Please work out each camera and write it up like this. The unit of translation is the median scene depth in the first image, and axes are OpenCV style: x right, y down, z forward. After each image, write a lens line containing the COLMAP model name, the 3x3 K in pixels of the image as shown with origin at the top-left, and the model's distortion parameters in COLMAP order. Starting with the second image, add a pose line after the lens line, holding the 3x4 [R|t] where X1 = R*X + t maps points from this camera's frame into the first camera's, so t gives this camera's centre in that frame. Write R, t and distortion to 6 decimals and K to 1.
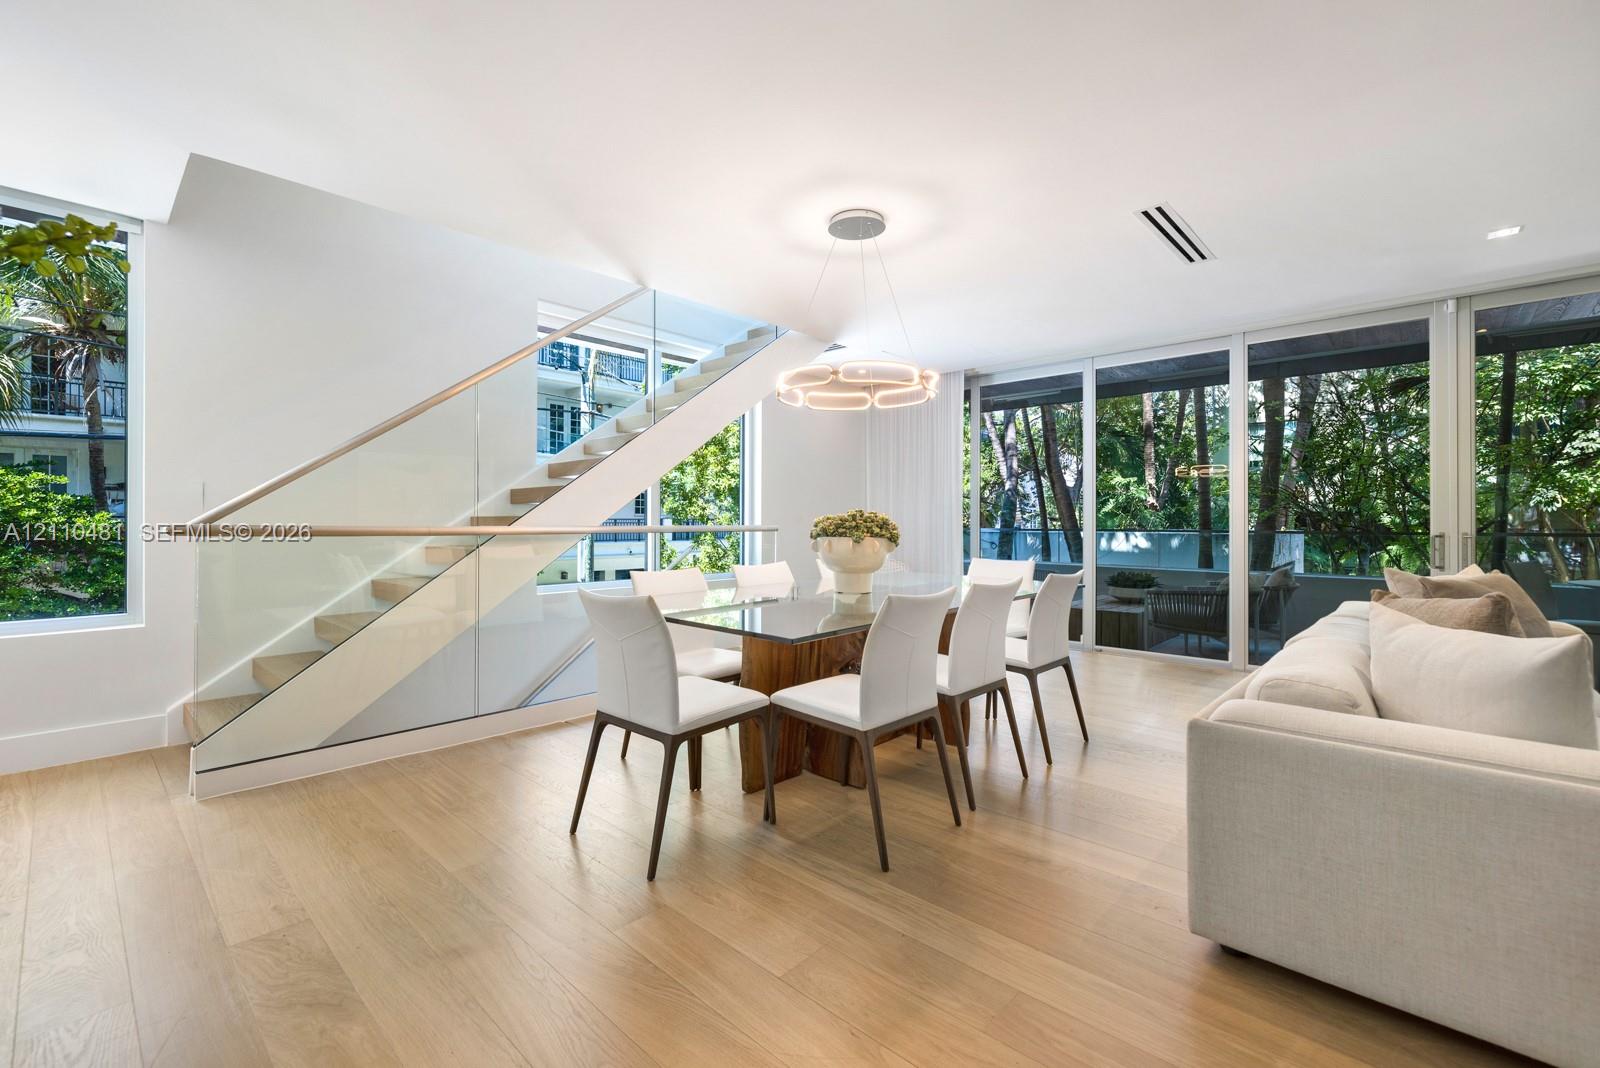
lens RADIAL K [[697.6, 0, 794.6], [0, 697.6, 527.8], [0, 0, 1]] dist [0.001507, 0.000721]
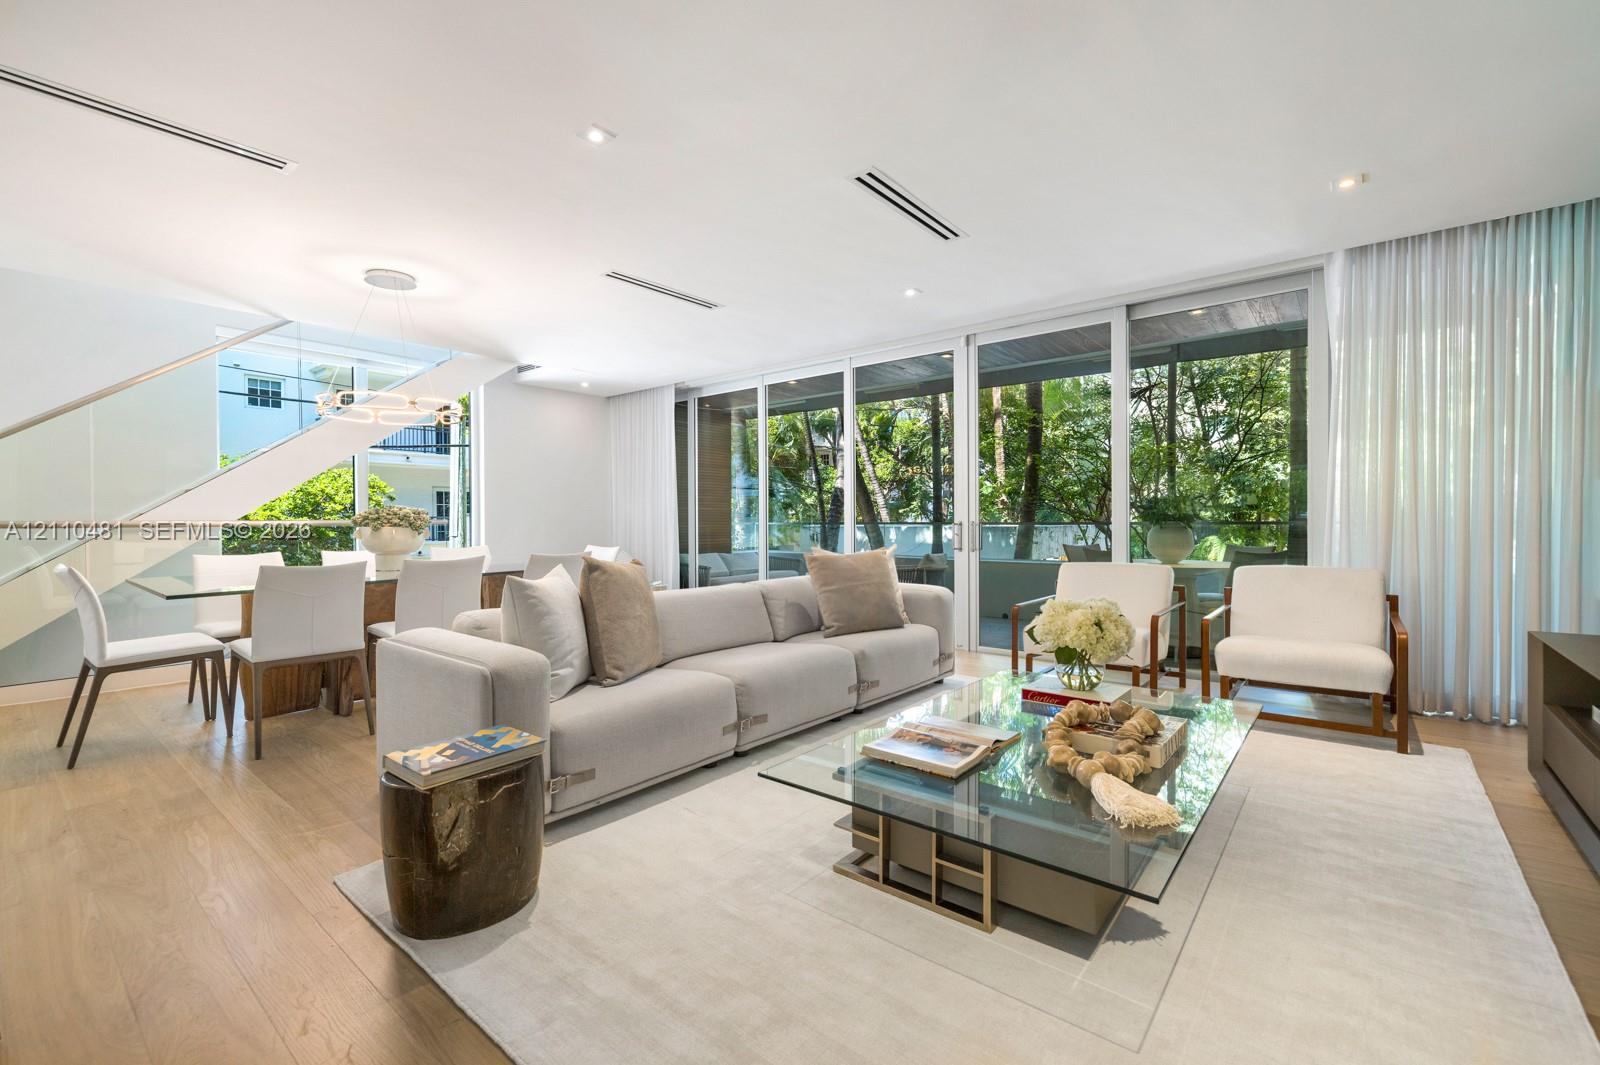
lens RADIAL K [[697.6, 0, 793.2], [0, 697.6, 534.1], [0, 0, 1]] dist [0.001507, 0.000721]
pose [[0.997308, -0.007579, 0.072935, 0.519186], [0.006662, 0.999896, 0.012814, 0.010732], [-0.073024, -0.012294, 0.997254, -0.234691]]
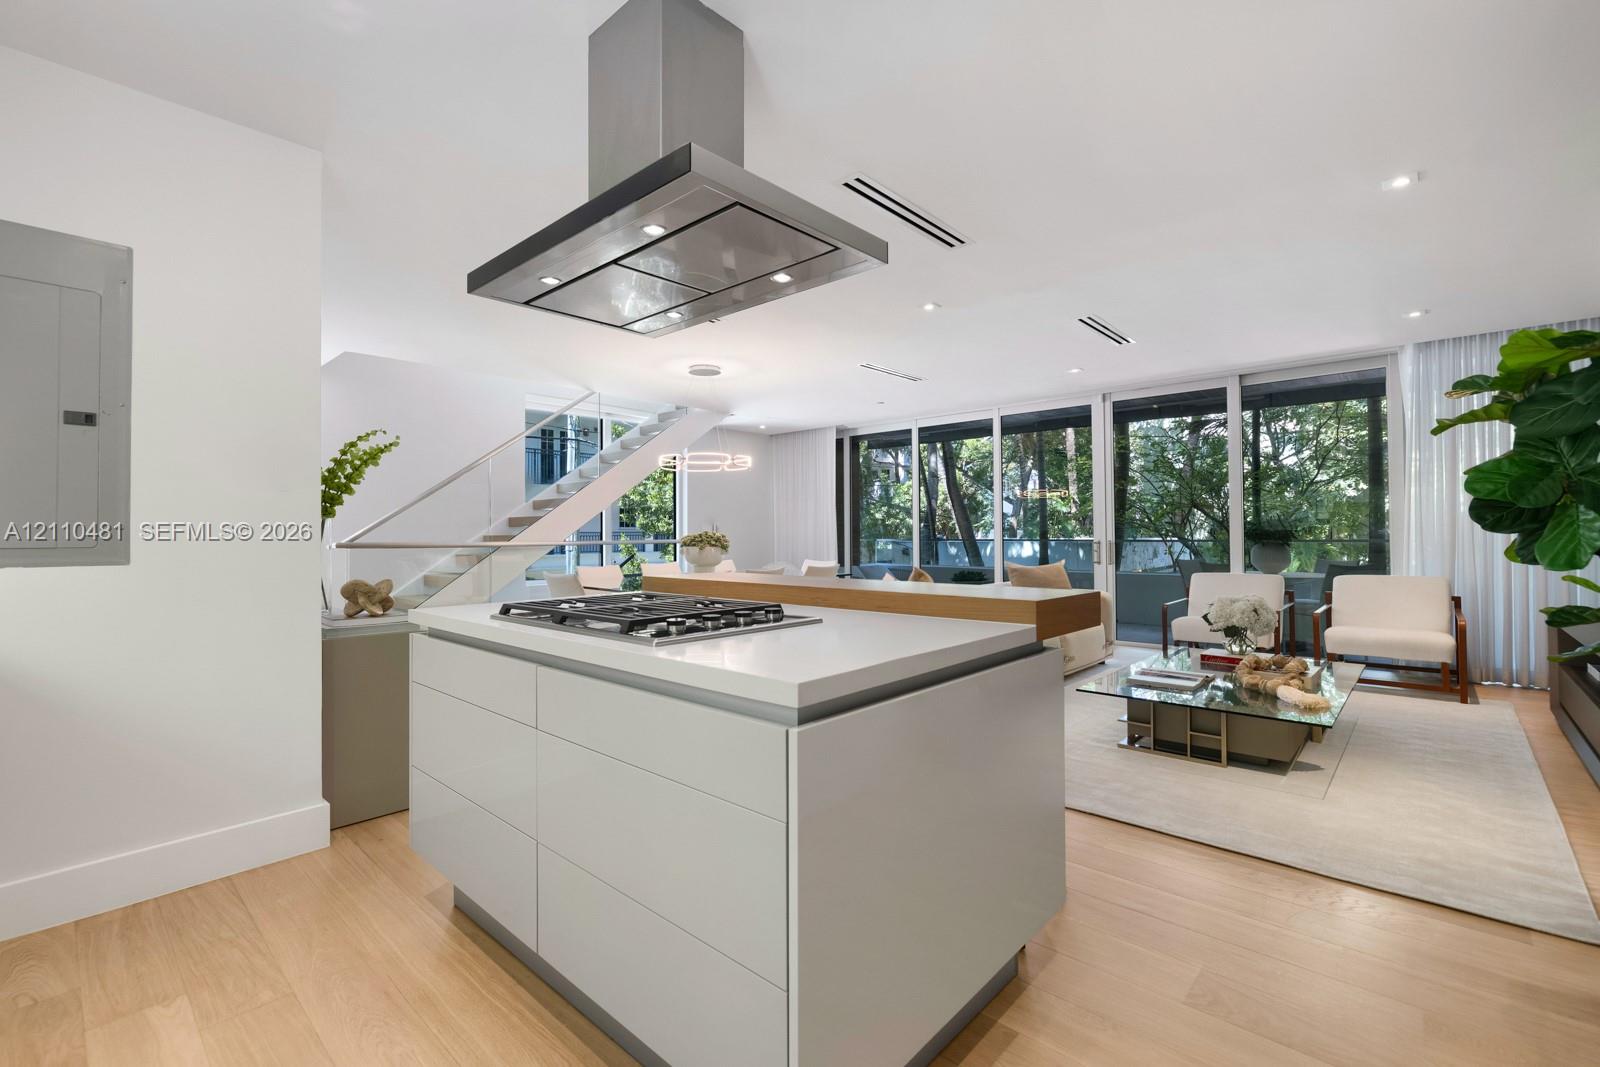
lens RADIAL K [[697.6, 0, 805.9], [0, 697.6, 528.2], [0, 0, 1]] dist [0.001507, 0.000721]
pose [[0.999736, -0.007538, 0.021706, 0.219342], [0.007855, 0.999863, -0.014541, -0.003608], [-0.021594, 0.014708, 0.999659, -0.562425]]
